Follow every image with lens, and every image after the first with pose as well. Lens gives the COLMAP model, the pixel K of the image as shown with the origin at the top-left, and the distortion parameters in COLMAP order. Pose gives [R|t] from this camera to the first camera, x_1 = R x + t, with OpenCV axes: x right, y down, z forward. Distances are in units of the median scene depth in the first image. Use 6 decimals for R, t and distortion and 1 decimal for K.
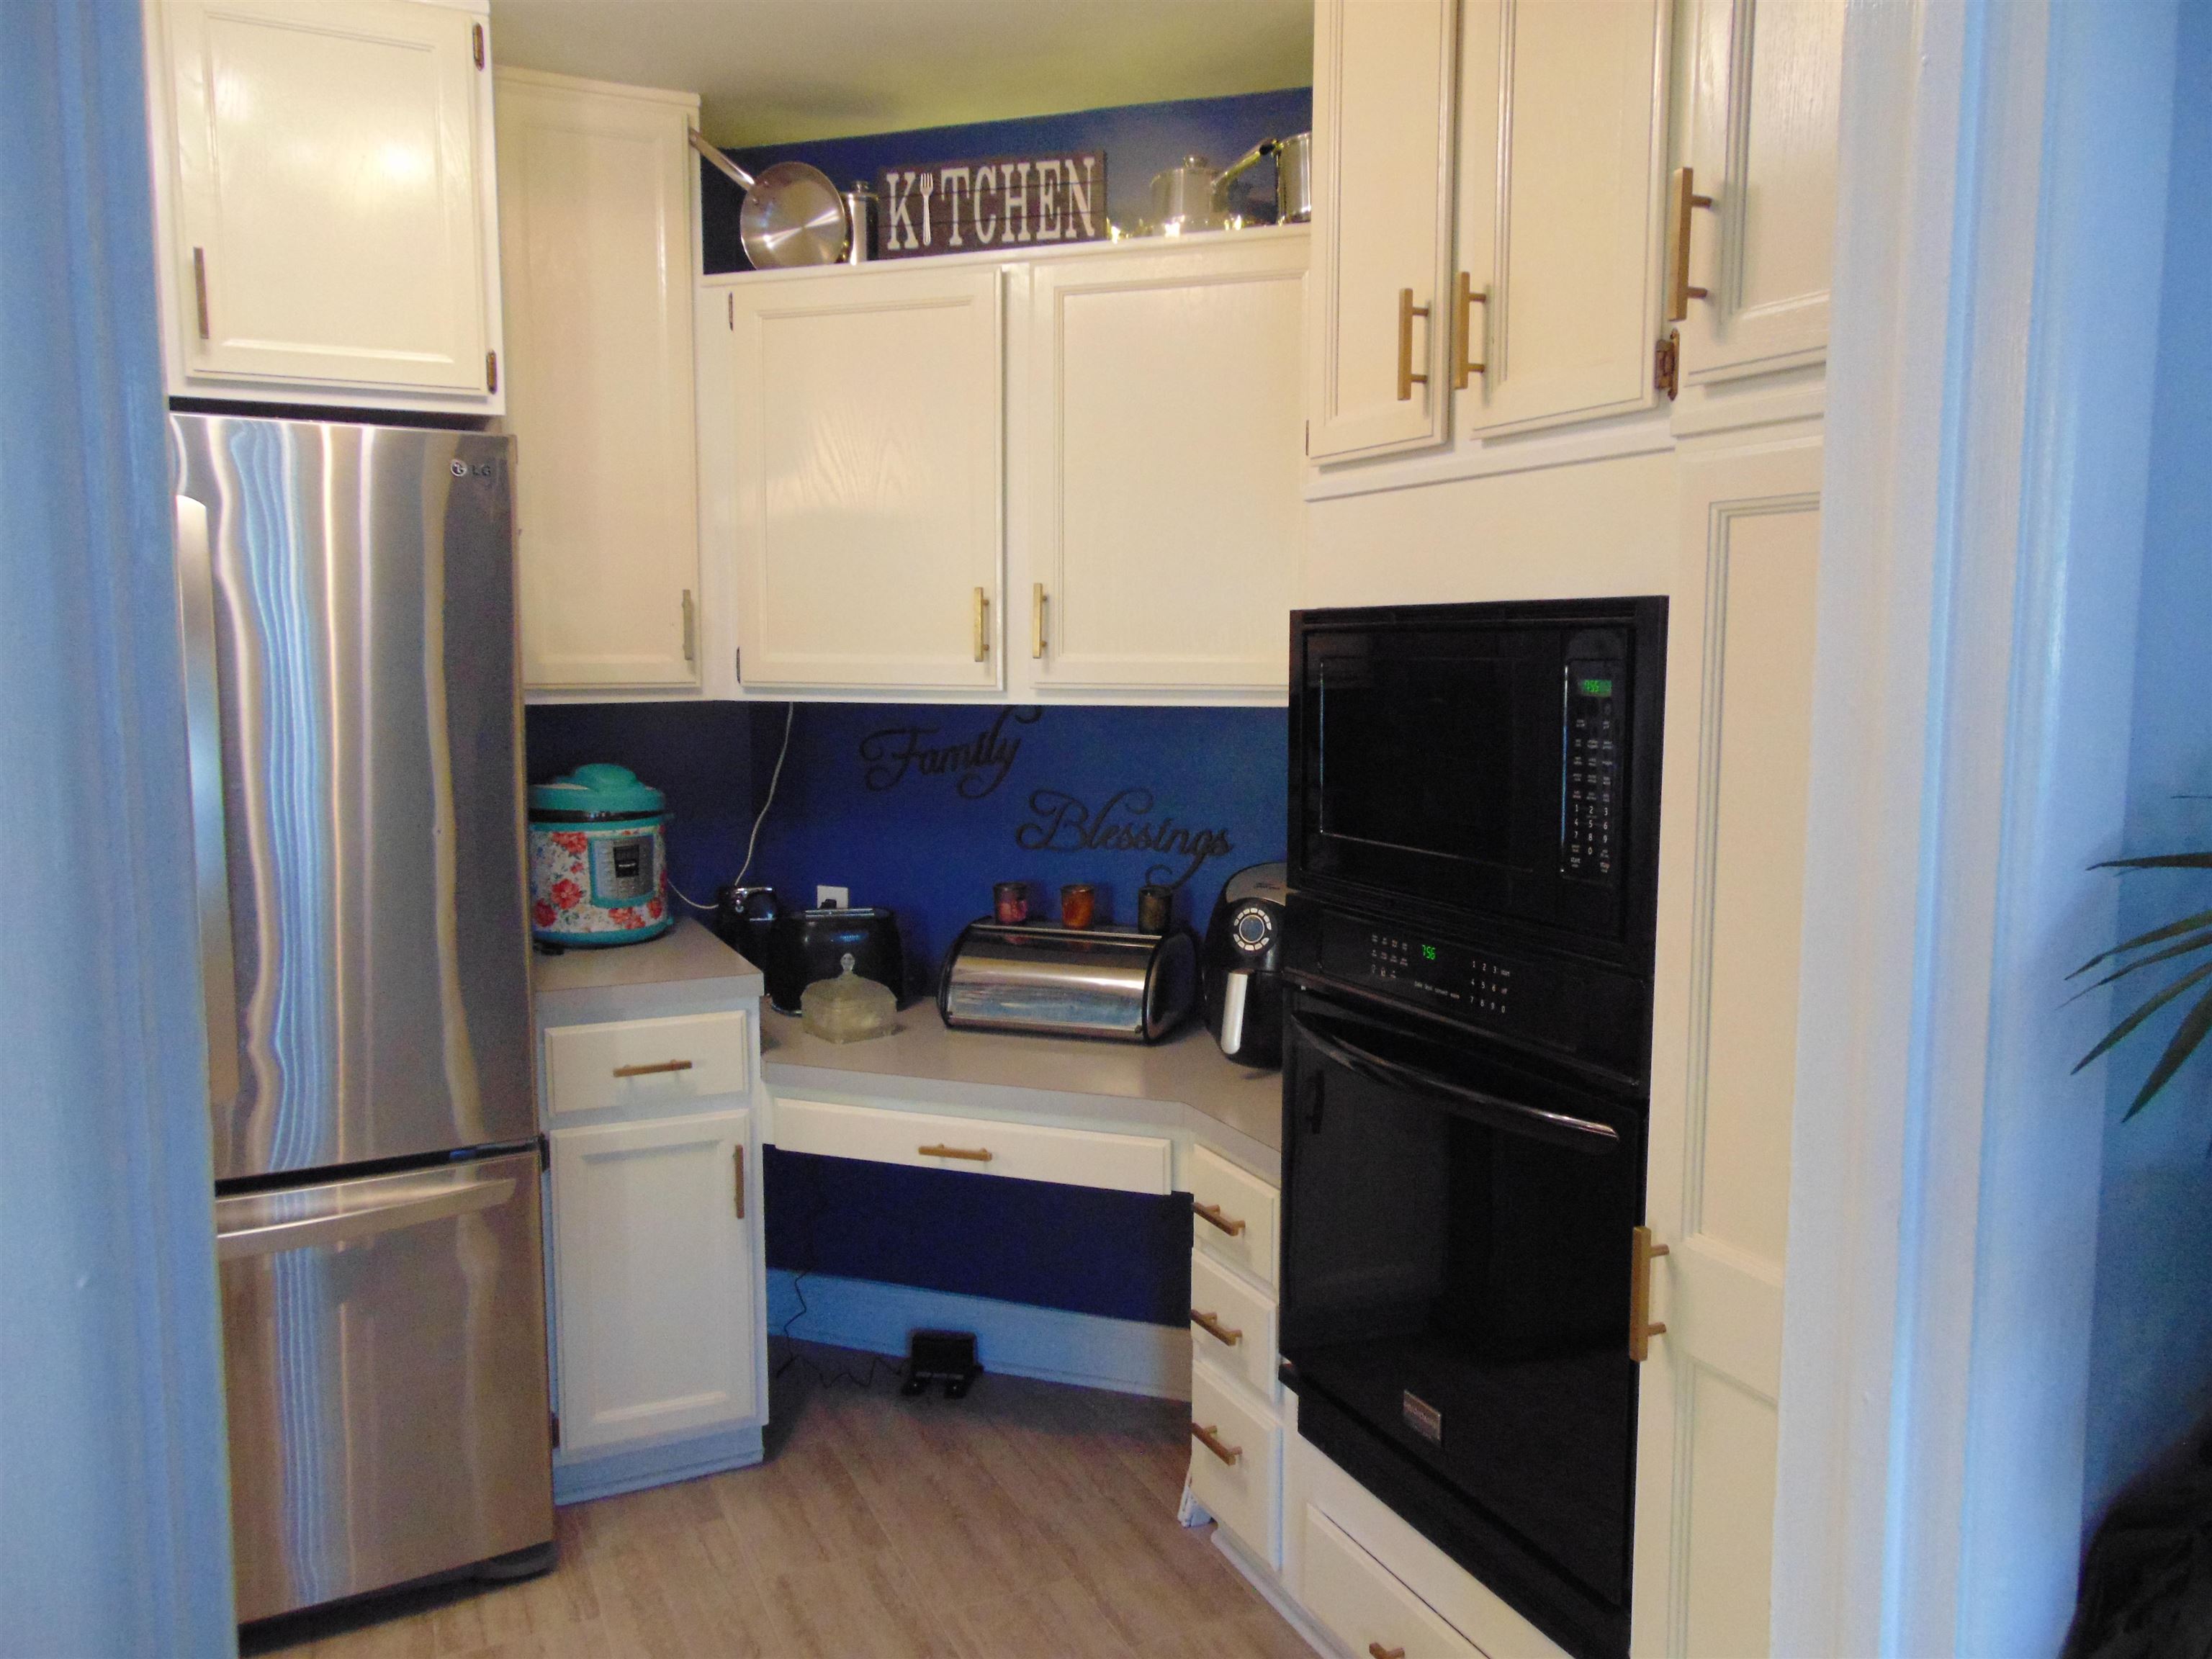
lens RADIAL K [[1644.5, 0, 1106.0], [0, 1644.5, 829.5], [0, 0, 1]] dist [-0.057885, 0.129762]
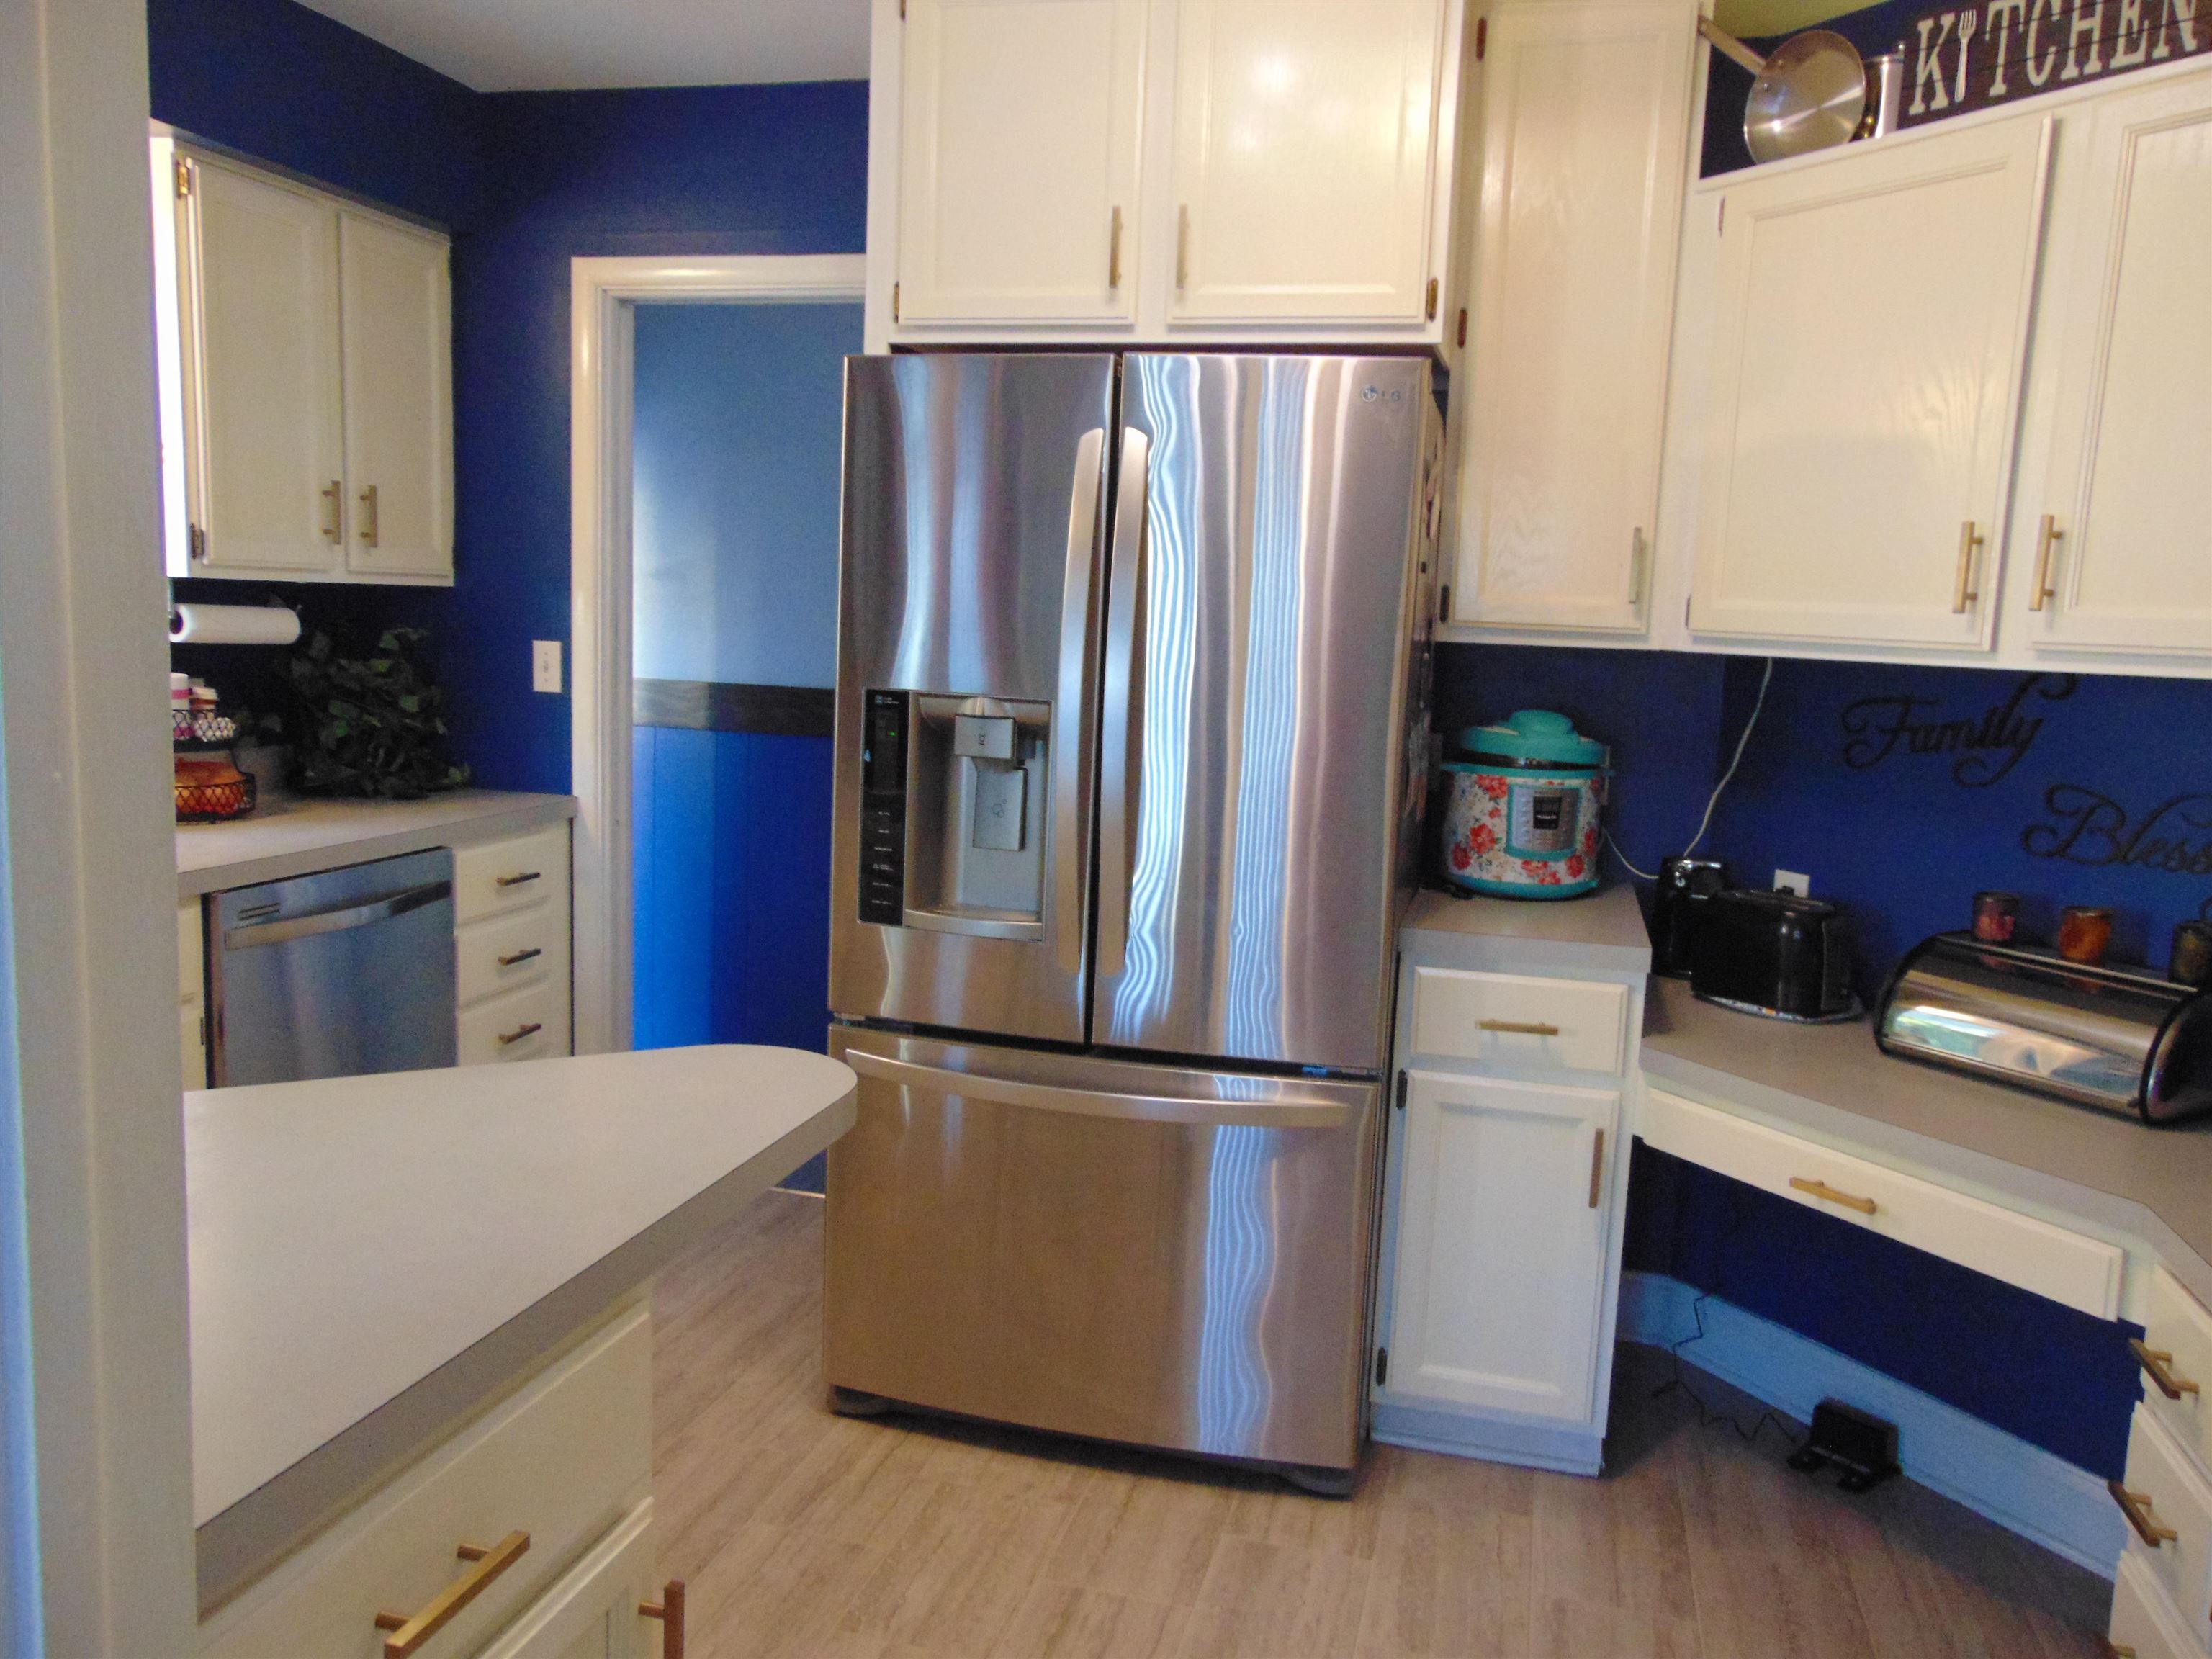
lens RADIAL K [[1640.5, 0, 1106.0], [0, 1640.5, 829.5], [0, 0, 1]] dist [-0.013865, 0.024776]
pose [[0.764311, 0.116164, -0.634298, 0.124382], [-0.109920, 0.992714, 0.049353, 0.010672], [0.635410, 0.032001, 0.771512, 0.105694]]
